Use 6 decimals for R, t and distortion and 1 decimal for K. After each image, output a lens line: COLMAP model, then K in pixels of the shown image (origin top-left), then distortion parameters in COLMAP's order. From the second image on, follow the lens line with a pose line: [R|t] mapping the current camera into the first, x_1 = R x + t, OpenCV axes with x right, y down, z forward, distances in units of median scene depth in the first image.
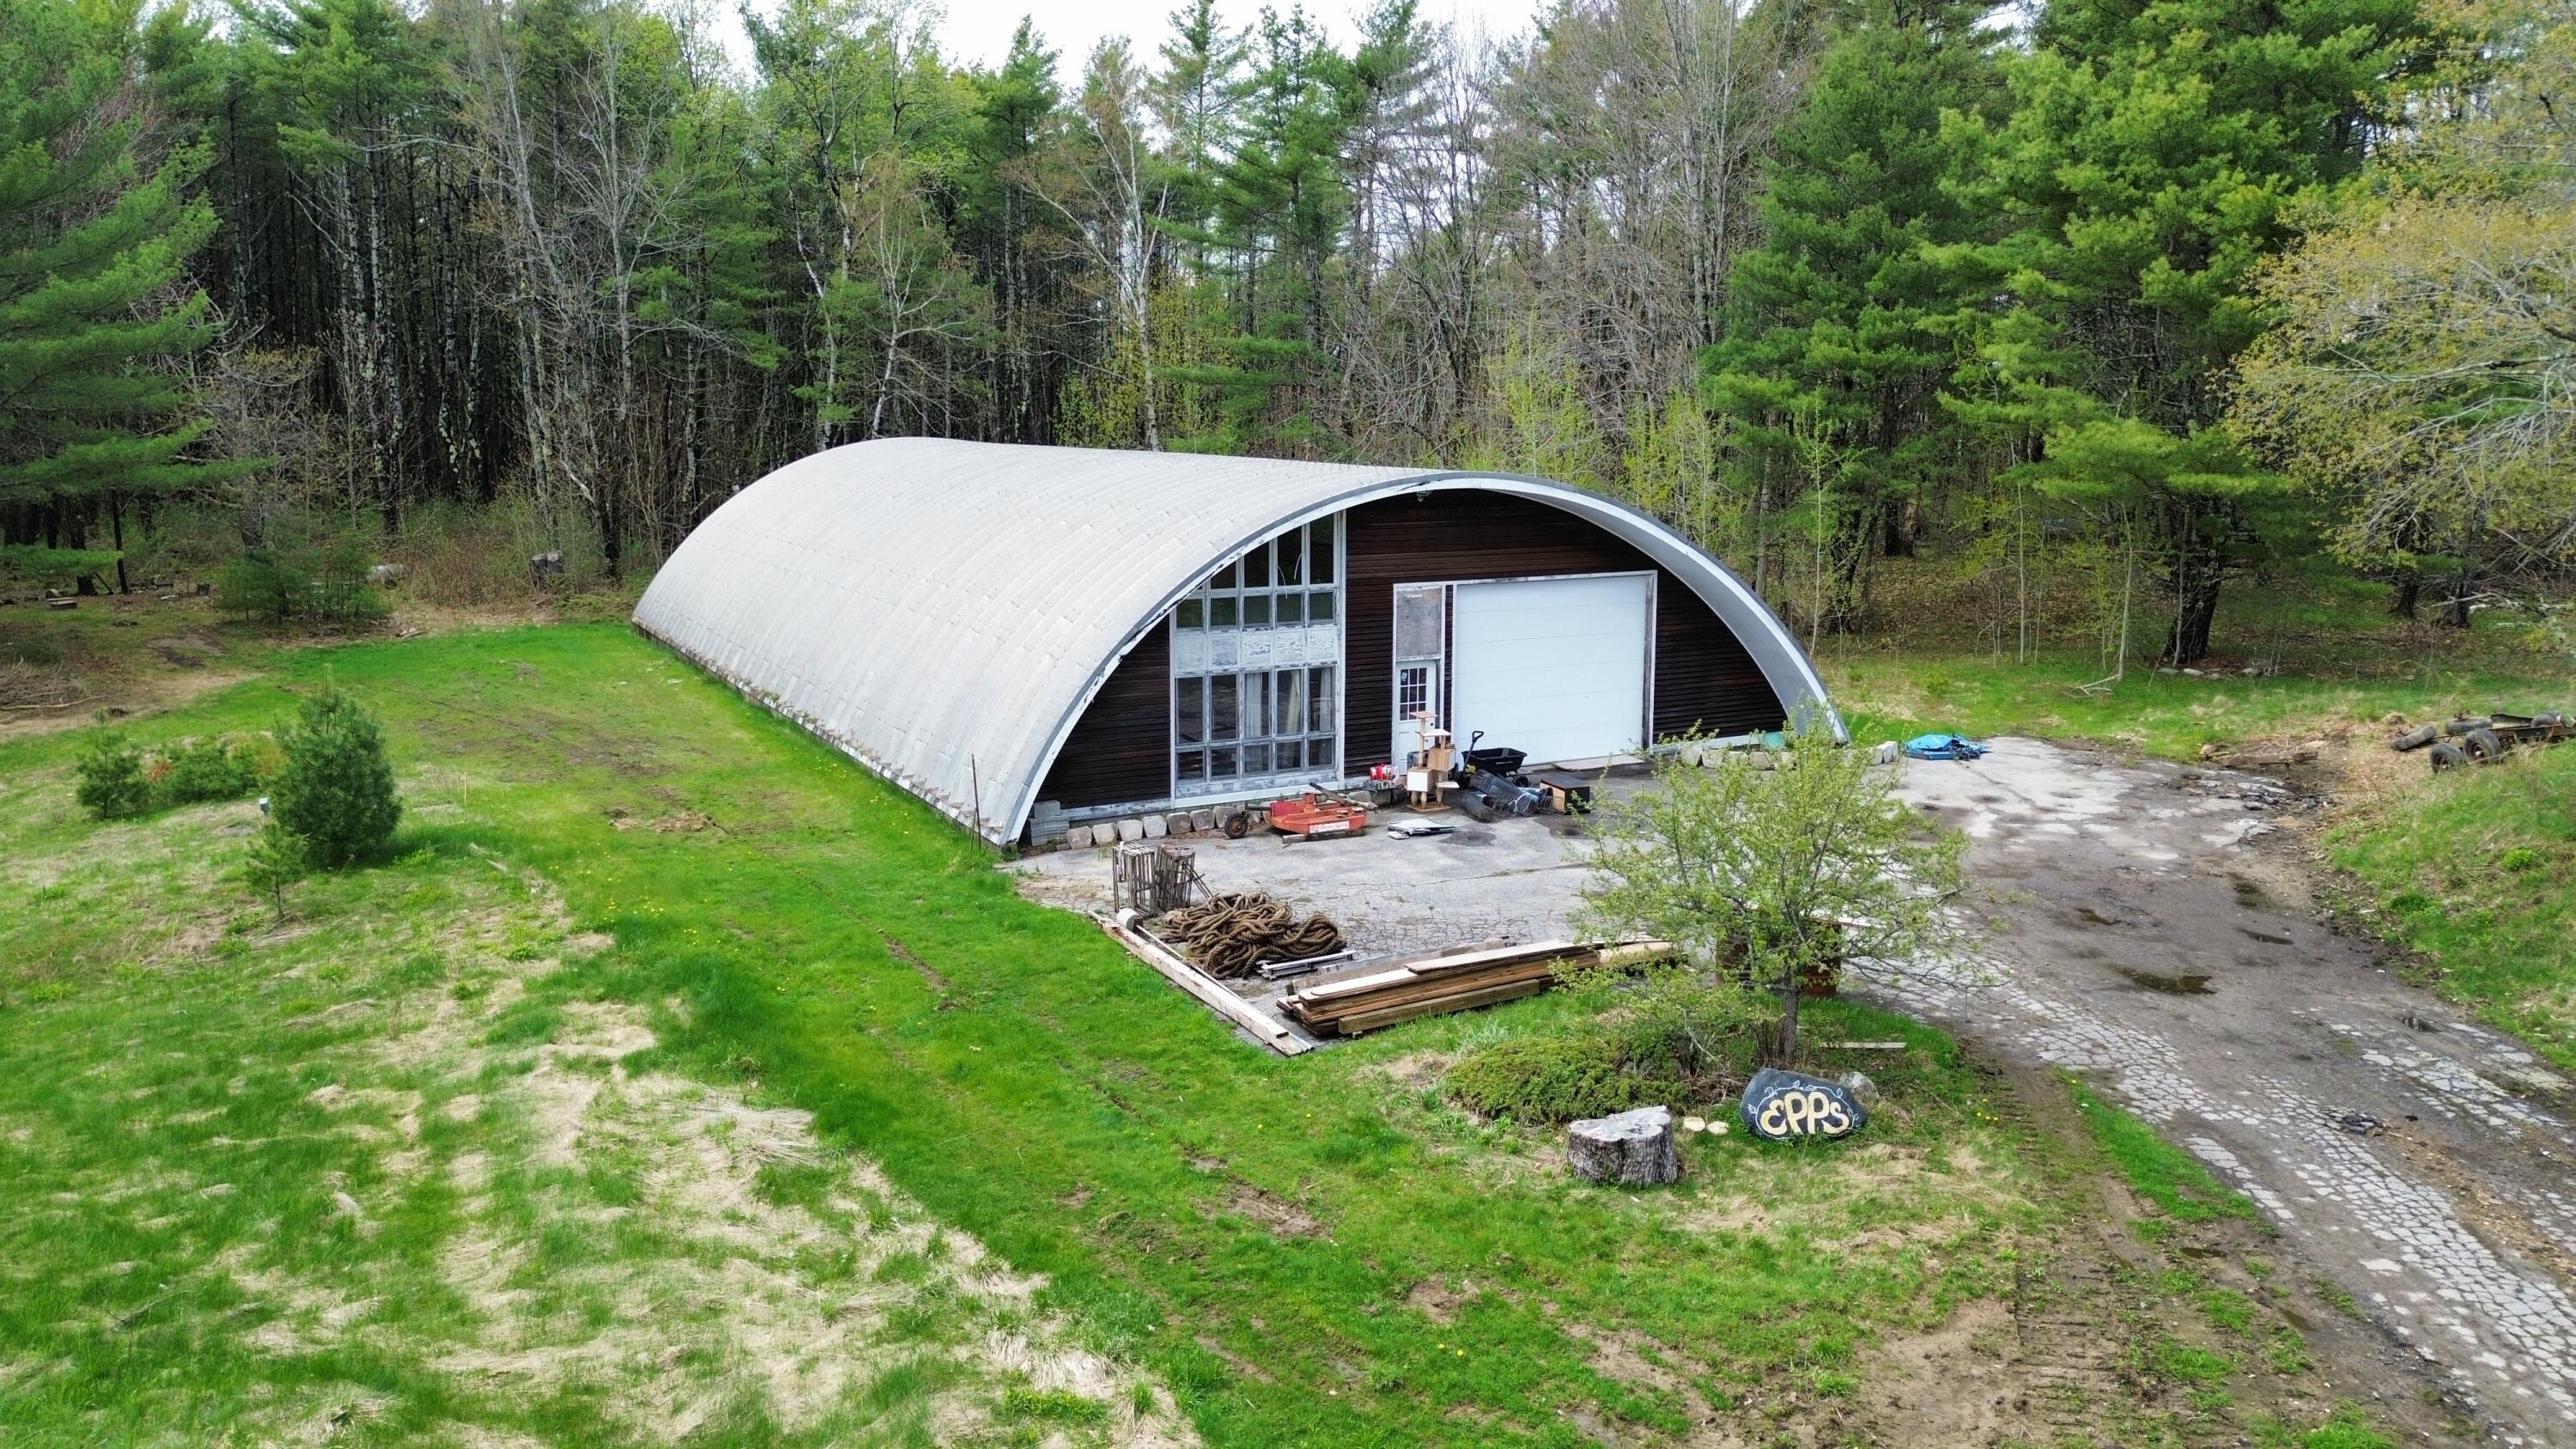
lens RADIAL K [[1811.8, 0, 1295.1], [0, 1811.8, 732.7], [0, 0, 1]] dist [0.068960, -0.079978]
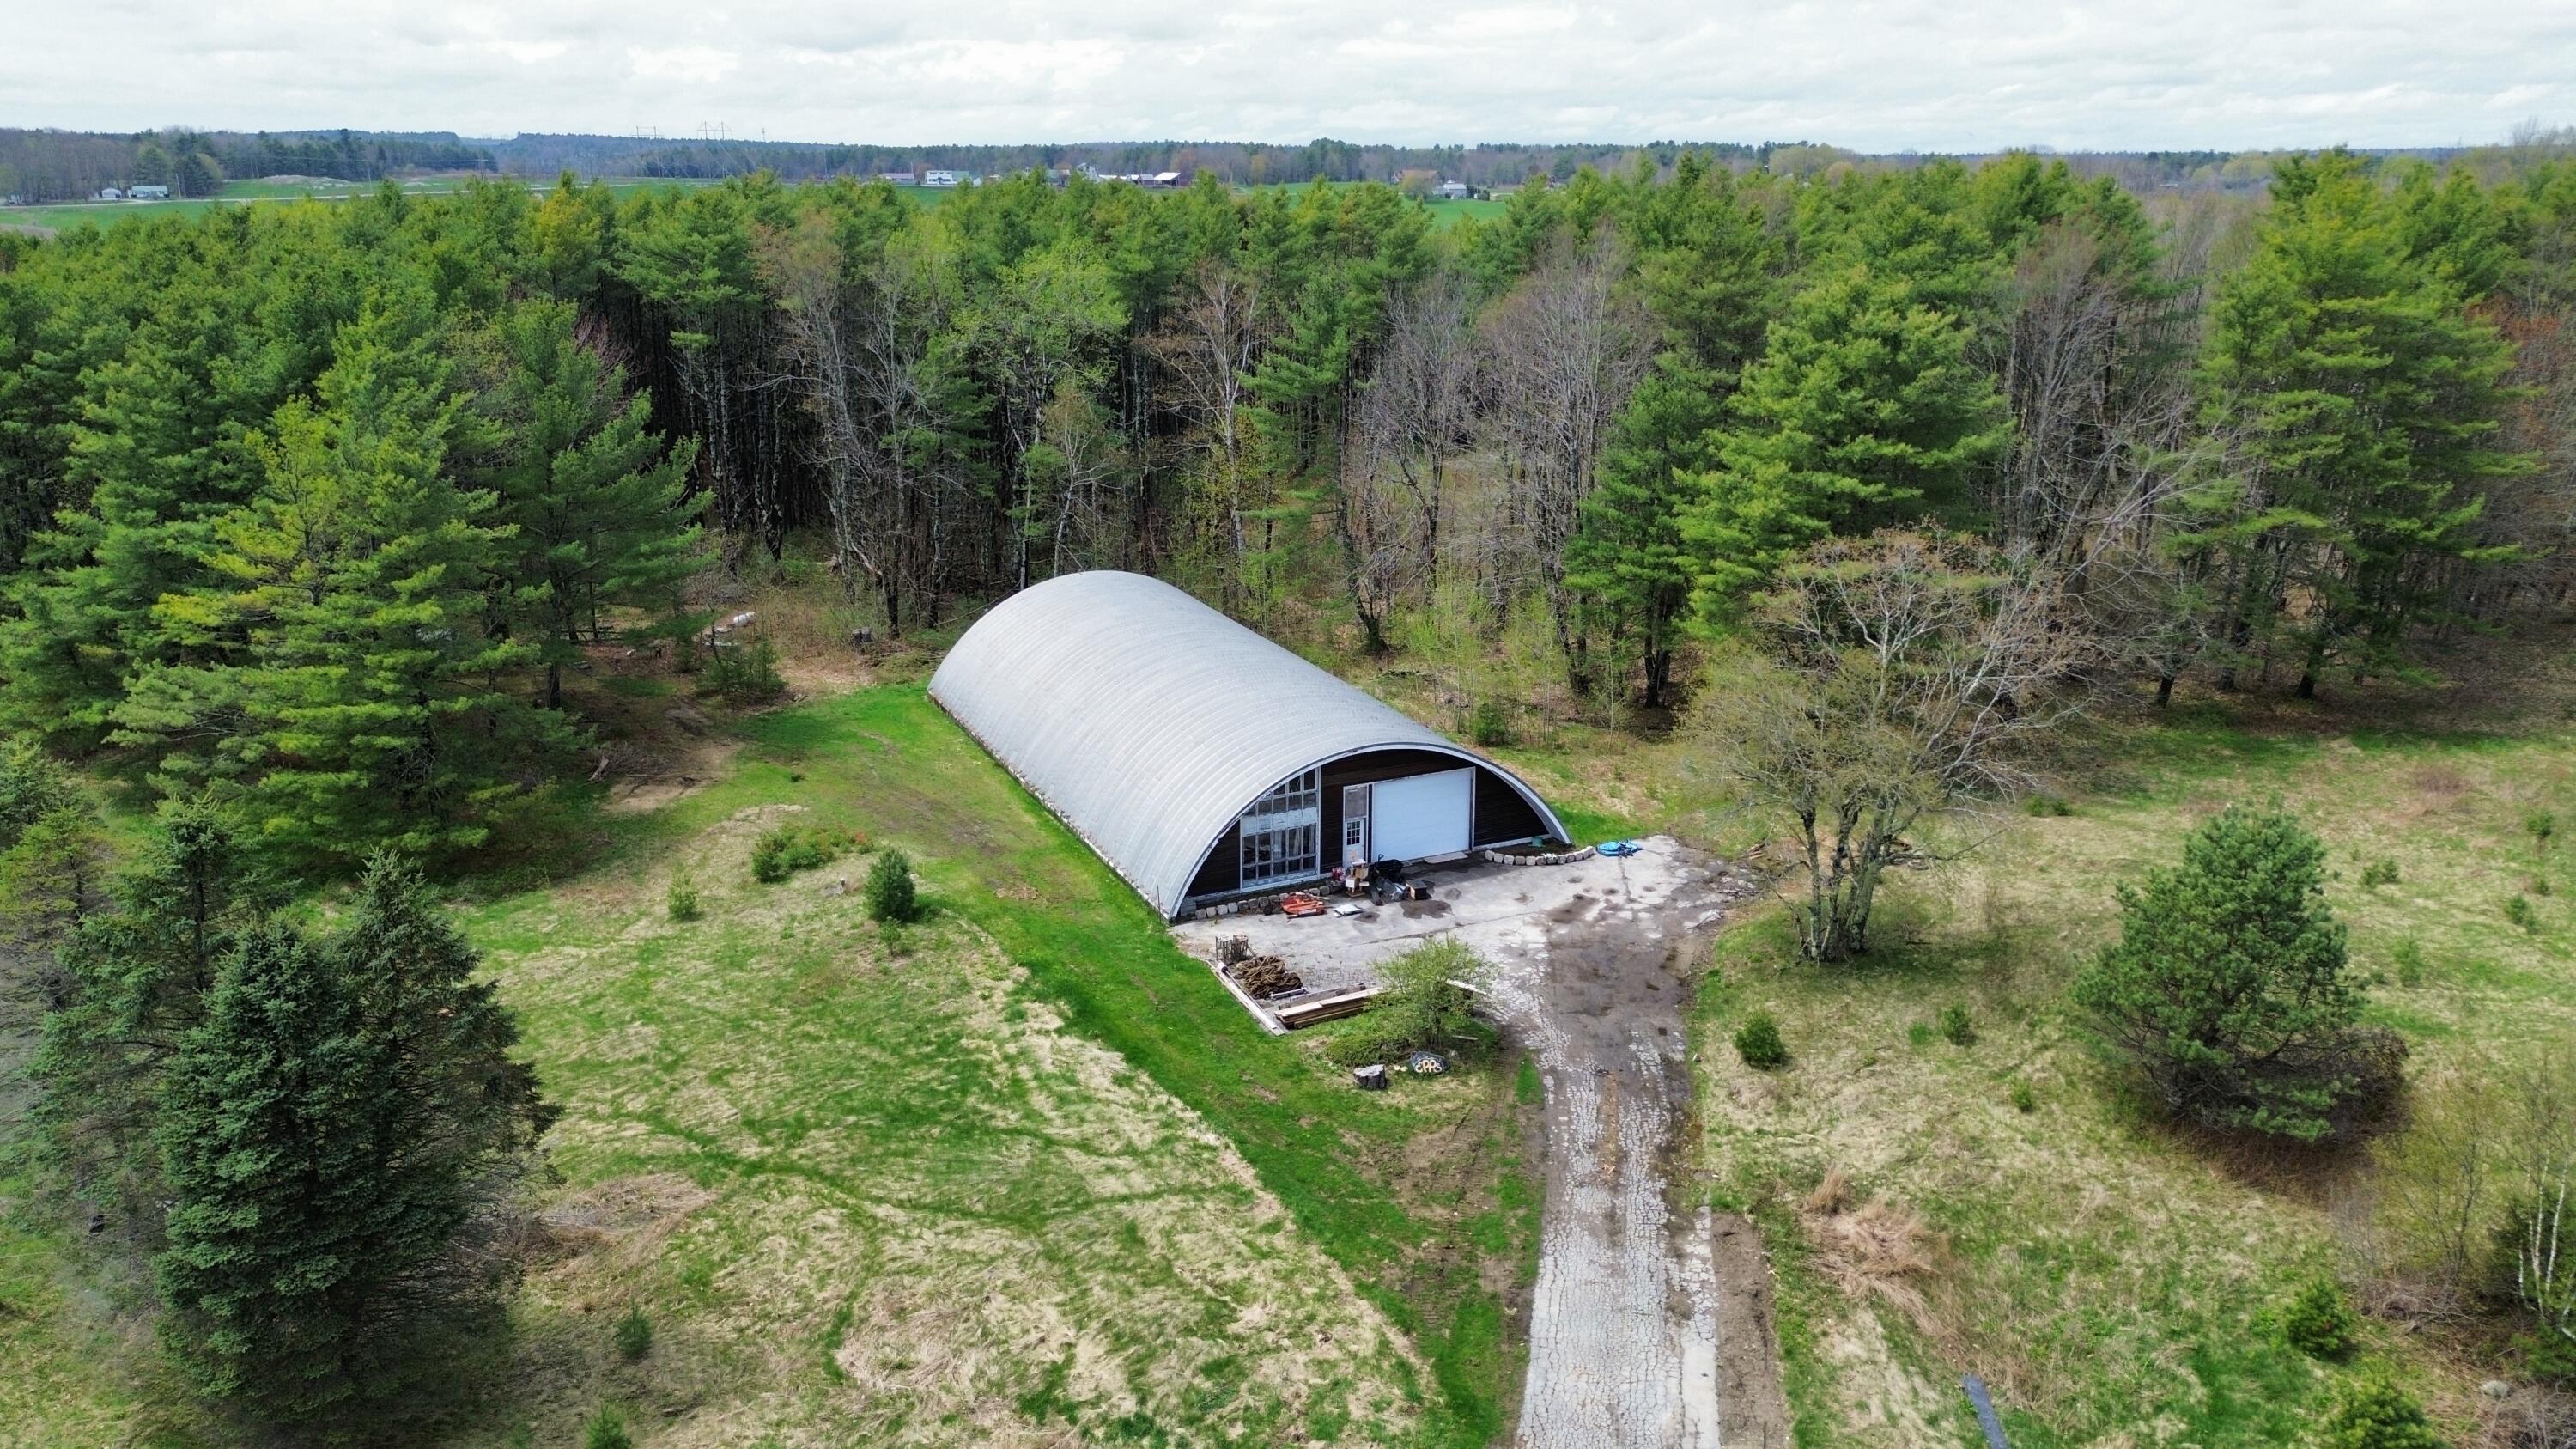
lens RADIAL K [[1809.3, 0, 1302.3], [0, 1809.3, 722.1], [0, 0, 1]] dist [0.085035, -0.089126]
pose [[0.999001, 0.016704, -0.041450, 0.146767], [-0.011588, 0.992619, 0.120720, -0.659984], [0.043161, -0.120119, 0.991821, -1.799934]]
